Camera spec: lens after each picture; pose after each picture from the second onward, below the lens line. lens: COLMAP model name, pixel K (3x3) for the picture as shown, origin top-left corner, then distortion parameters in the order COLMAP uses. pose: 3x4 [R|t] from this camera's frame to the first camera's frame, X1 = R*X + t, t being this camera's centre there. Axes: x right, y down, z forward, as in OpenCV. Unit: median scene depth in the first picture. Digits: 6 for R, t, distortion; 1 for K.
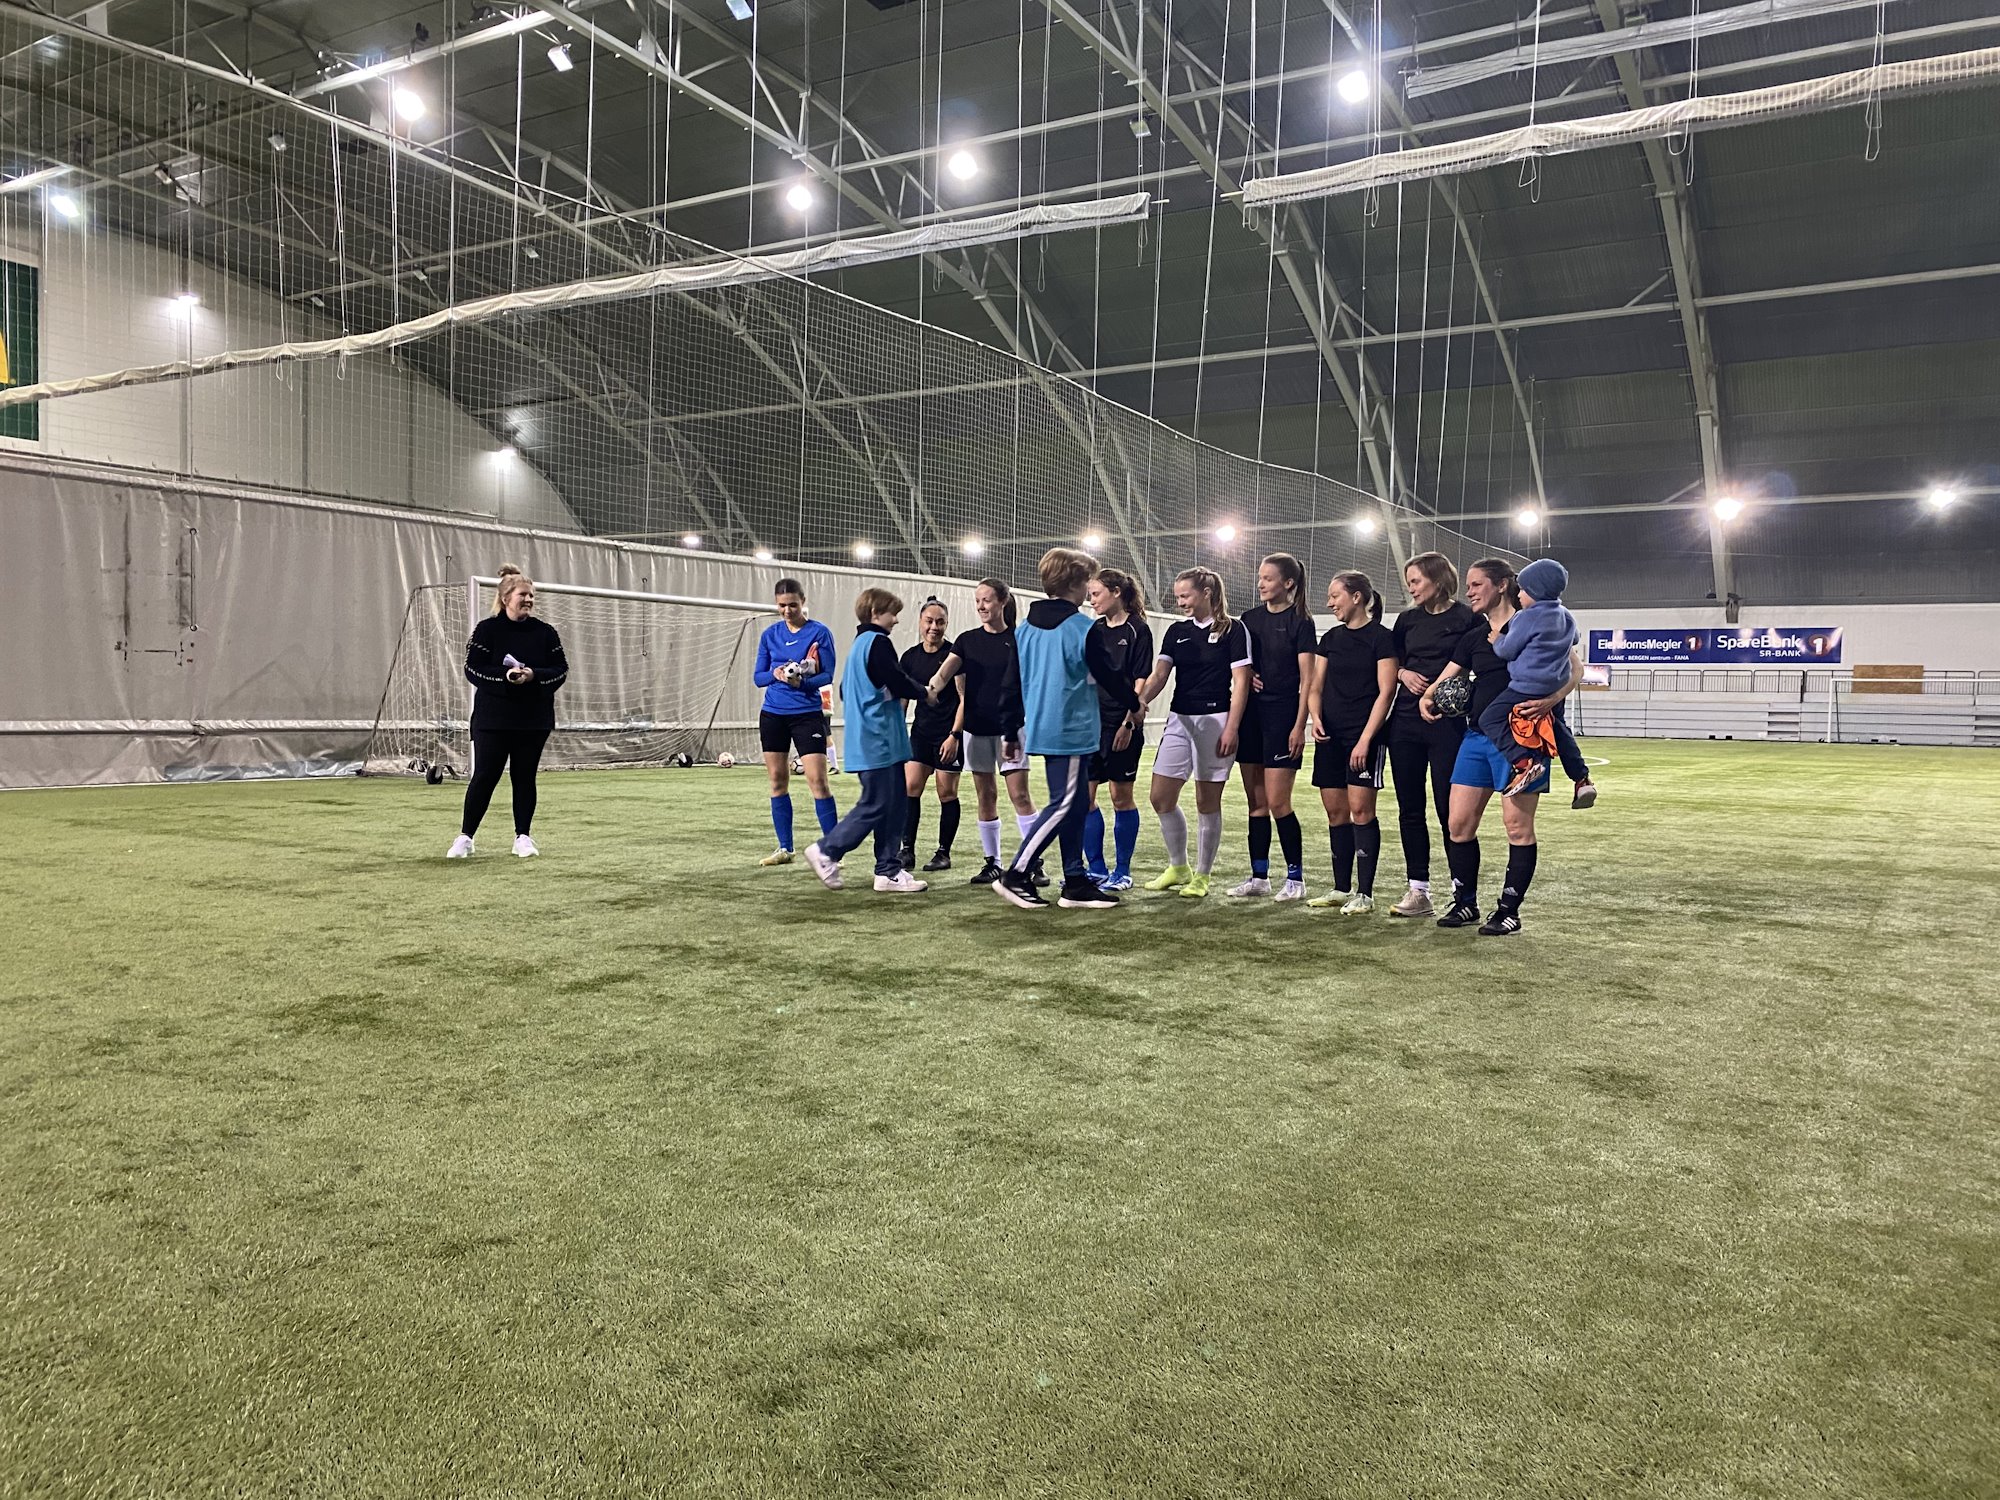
lens RADIAL K [[1522.0, 0, 1007.5], [0, 1522.0, 775.1], [0, 0, 1]] dist [0.023597, -0.021166]
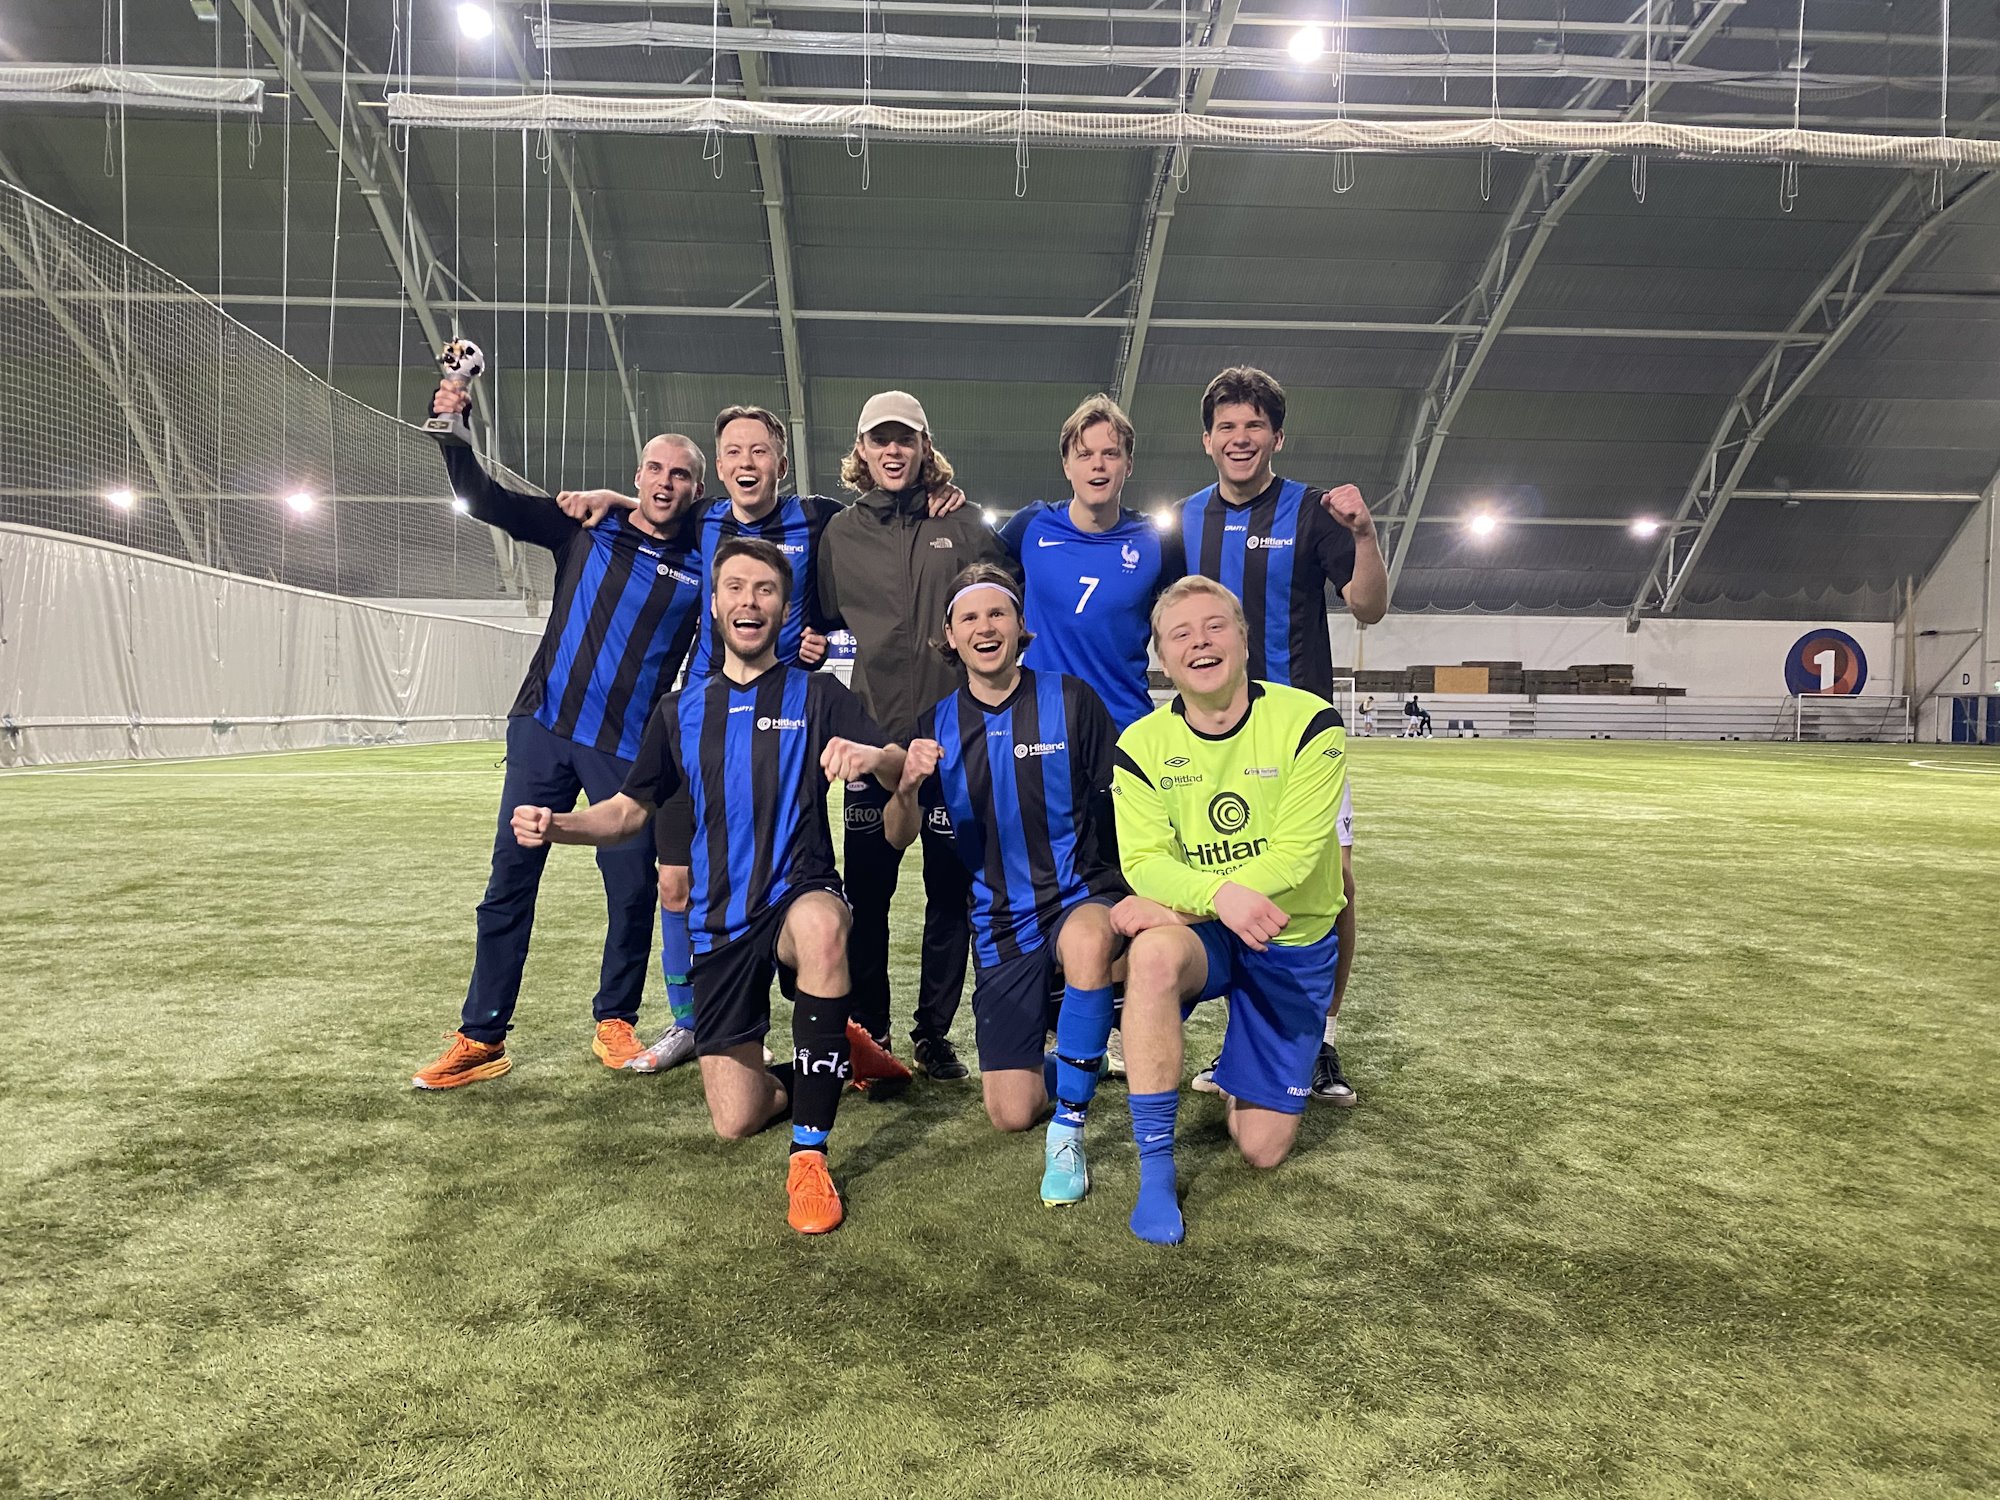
lens RADIAL K [[1522.0, 0, 986.4], [0, 1522.0, 772.0], [0, 0, 1]] dist [0.023597, -0.021166]
pose [[0.824540, -0.030204, 0.564997, -0.121533], [0.027816, 0.999531, 0.012839, -0.013701], [-0.565120, 0.005130, 0.824993, 0.188387]]
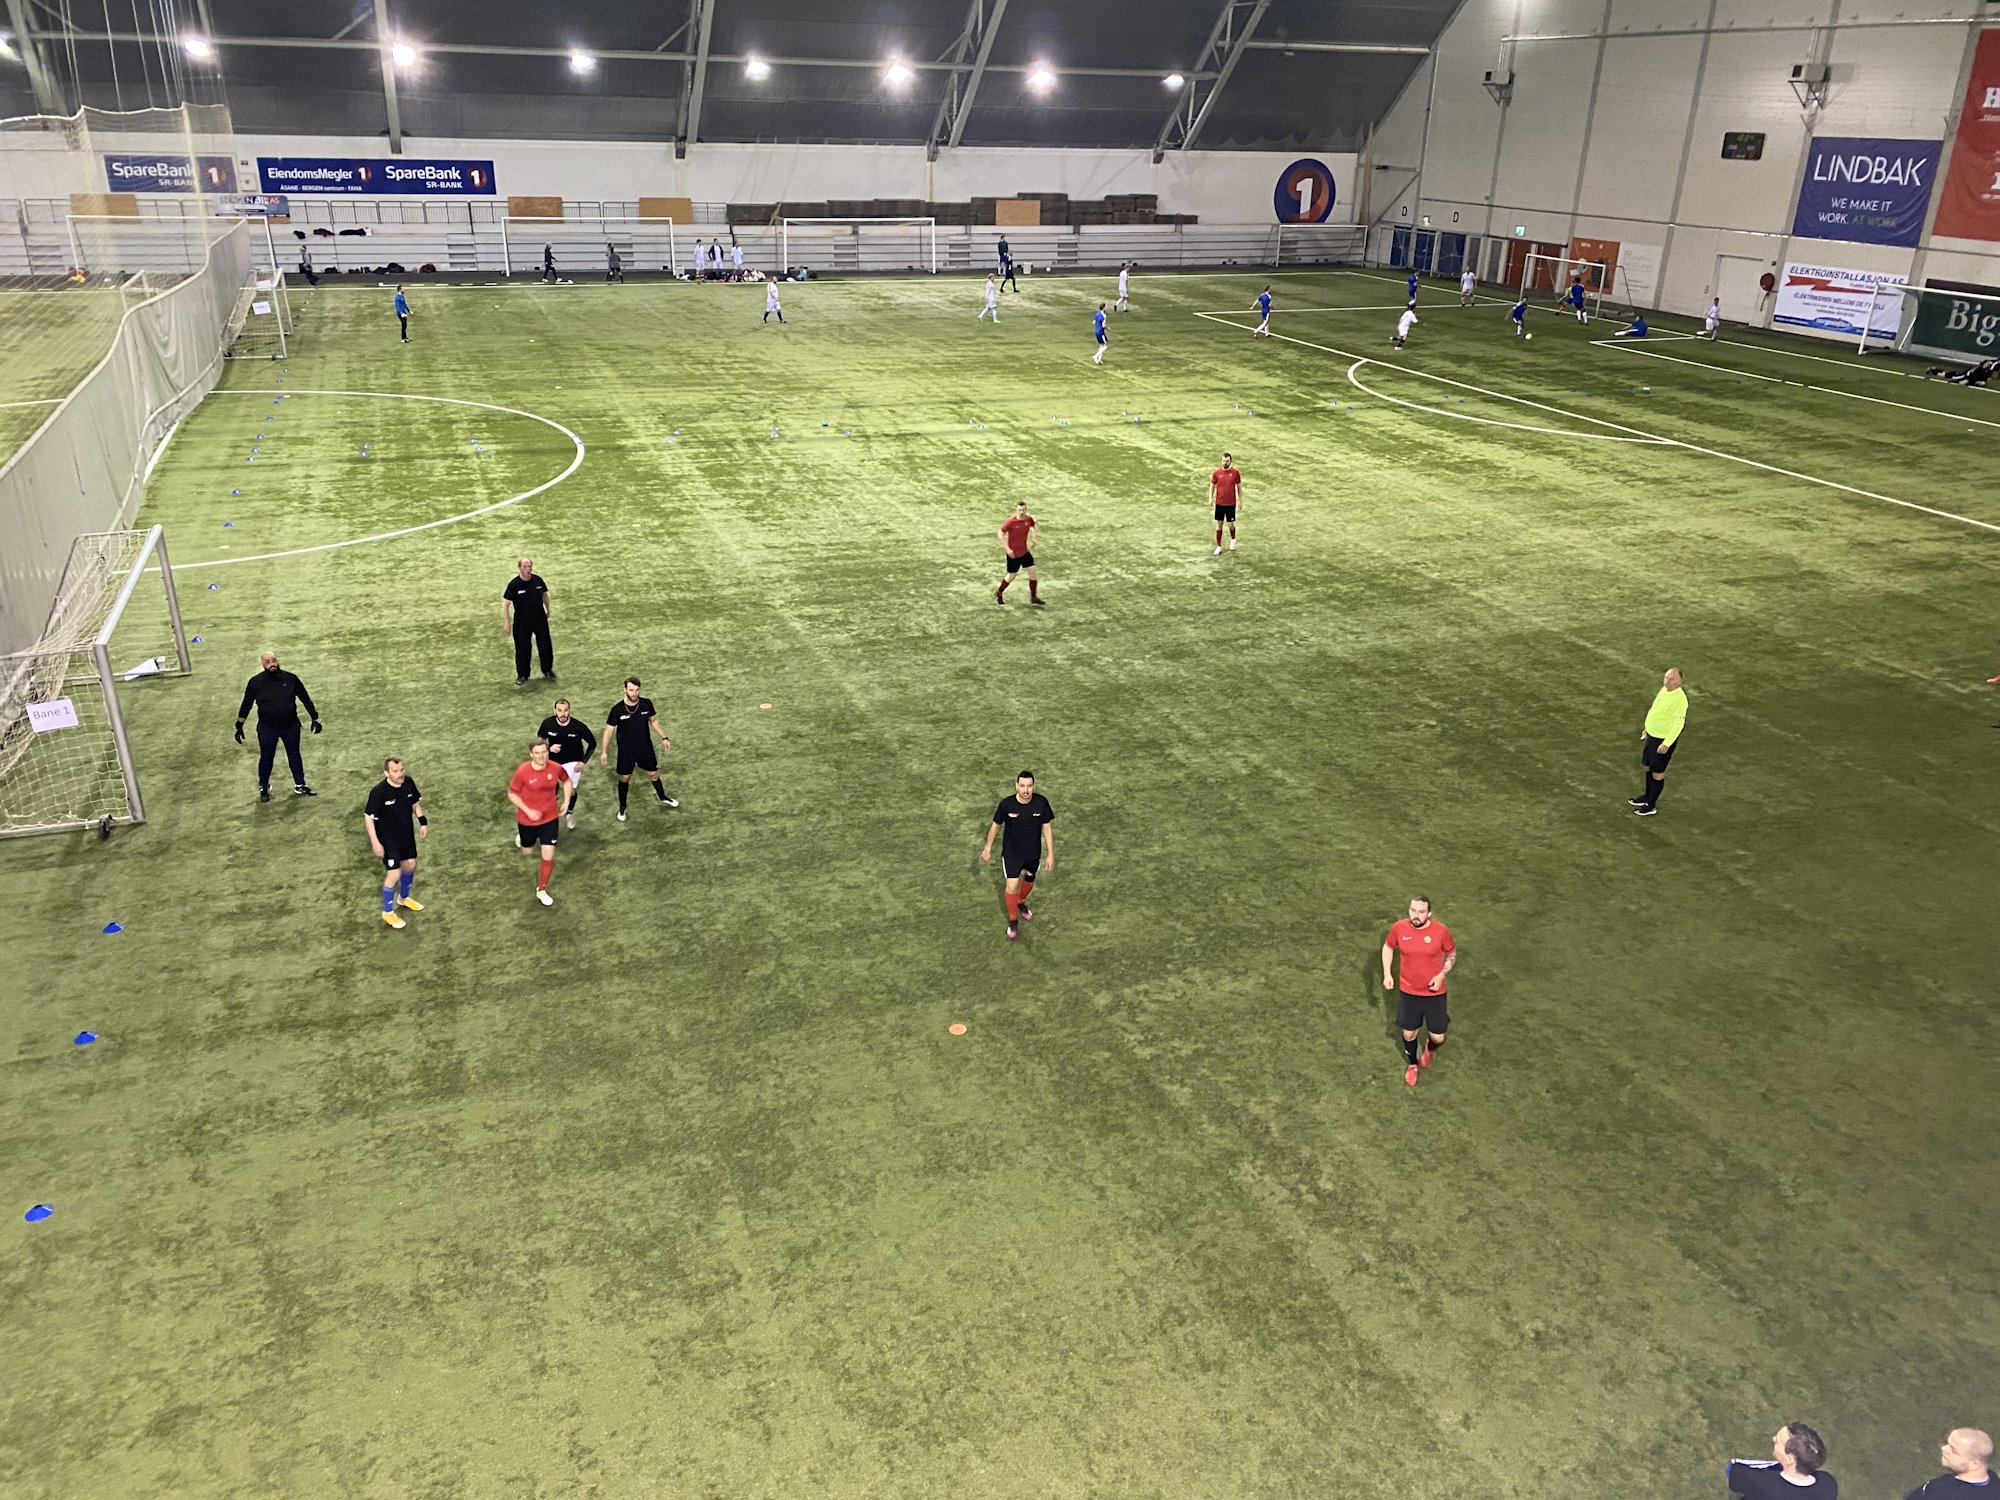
lens RADIAL K [[1522.0, 0, 1012.2], [0, 1522.0, 767.3], [0, 0, 1]] dist [0.023597, -0.021166]
pose [[0.599634, -0.317641, 0.734536, -0.674427], [0.021917, 0.924029, 0.381693, -0.378325], [-0.799974, -0.212777, 0.561041, -0.083931]]
